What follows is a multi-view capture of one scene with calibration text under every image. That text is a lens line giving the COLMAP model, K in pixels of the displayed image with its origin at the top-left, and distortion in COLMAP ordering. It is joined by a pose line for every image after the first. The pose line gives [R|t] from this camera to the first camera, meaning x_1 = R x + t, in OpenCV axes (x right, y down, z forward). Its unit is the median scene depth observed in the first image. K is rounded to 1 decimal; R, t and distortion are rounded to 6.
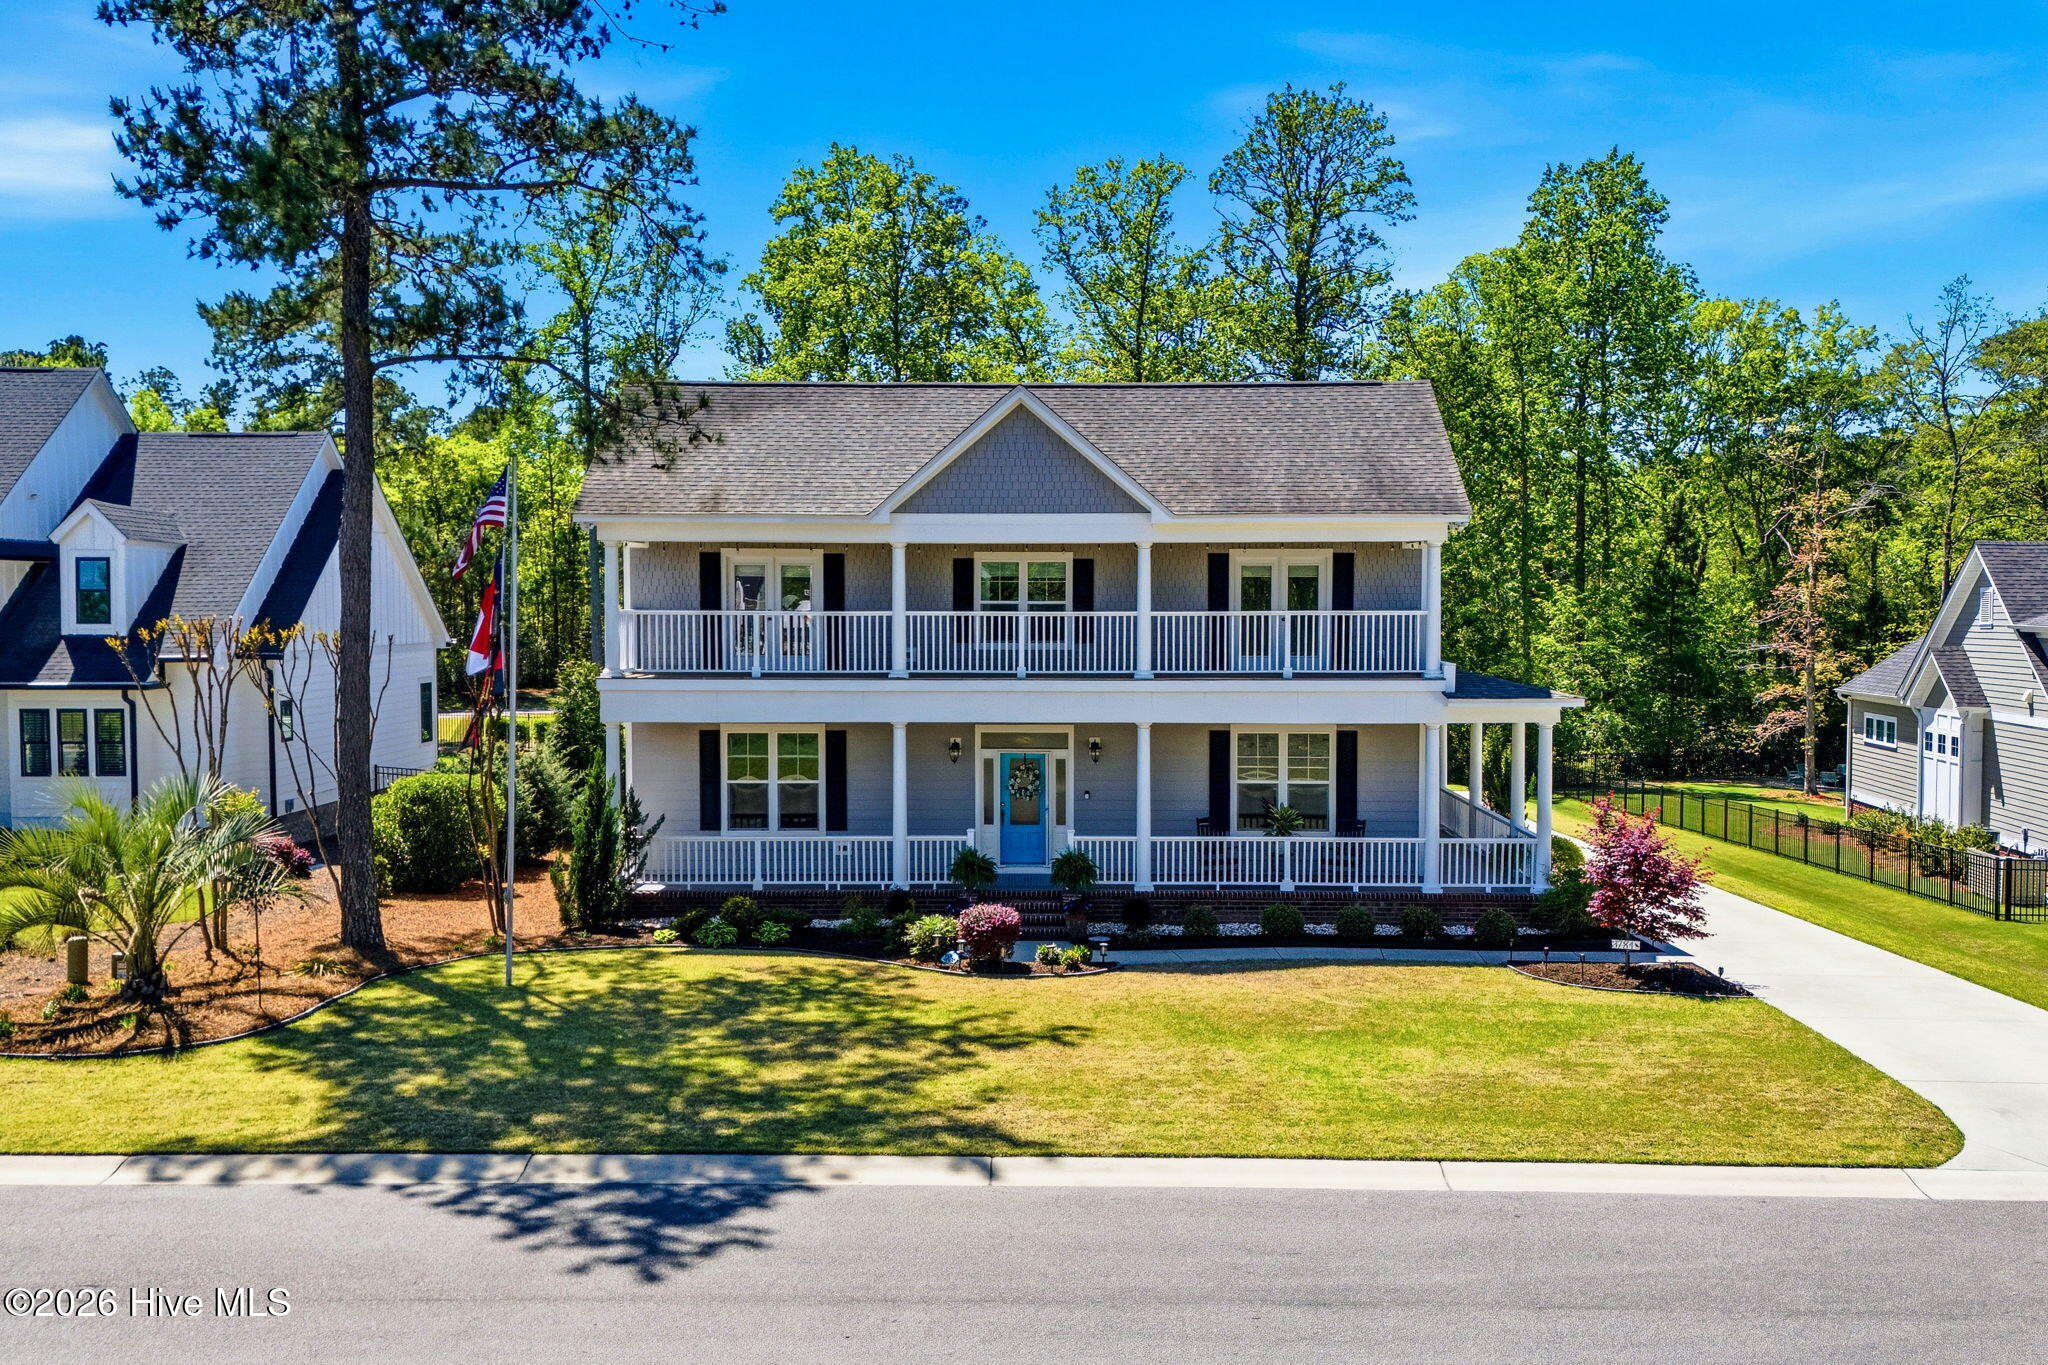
lens RADIAL K [[1782.7, 0, 972.0], [0, 1782.7, 644.8], [0, 0, 1]] dist [0.130464, -0.219926]
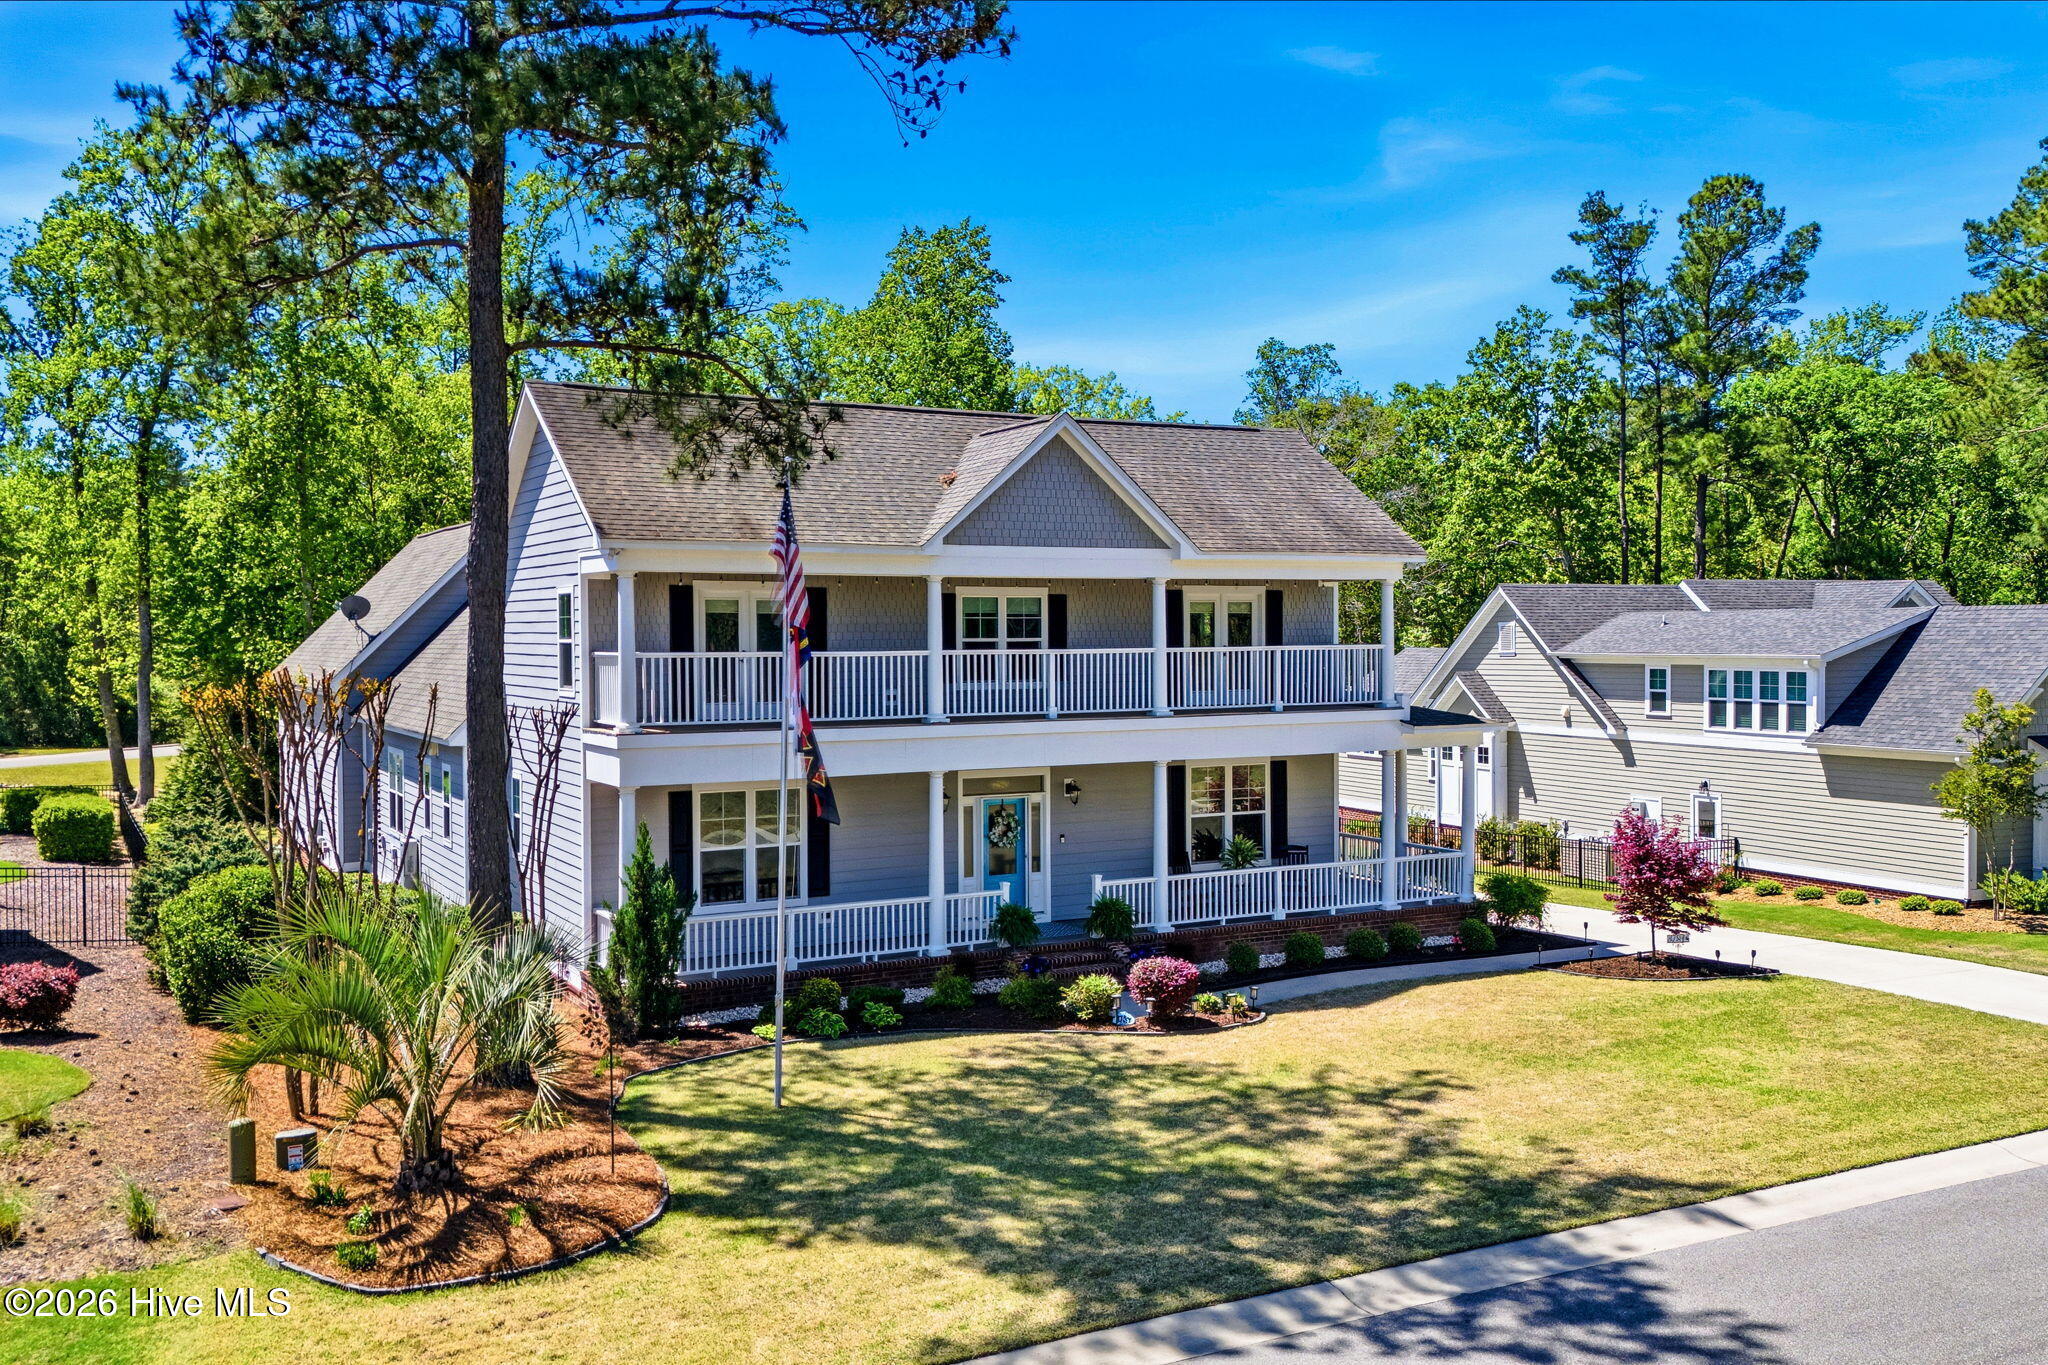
lens RADIAL K [[1782.7, 0, 972.0], [0, 1782.7, 644.8], [0, 0, 1]] dist [0.130464, -0.219926]
pose [[0.868089, -0.009281, 0.496322, -0.485288], [0.018825, 0.999722, -0.014231, -0.008444], [-0.496052, 0.021697, 0.868022, 0.192616]]
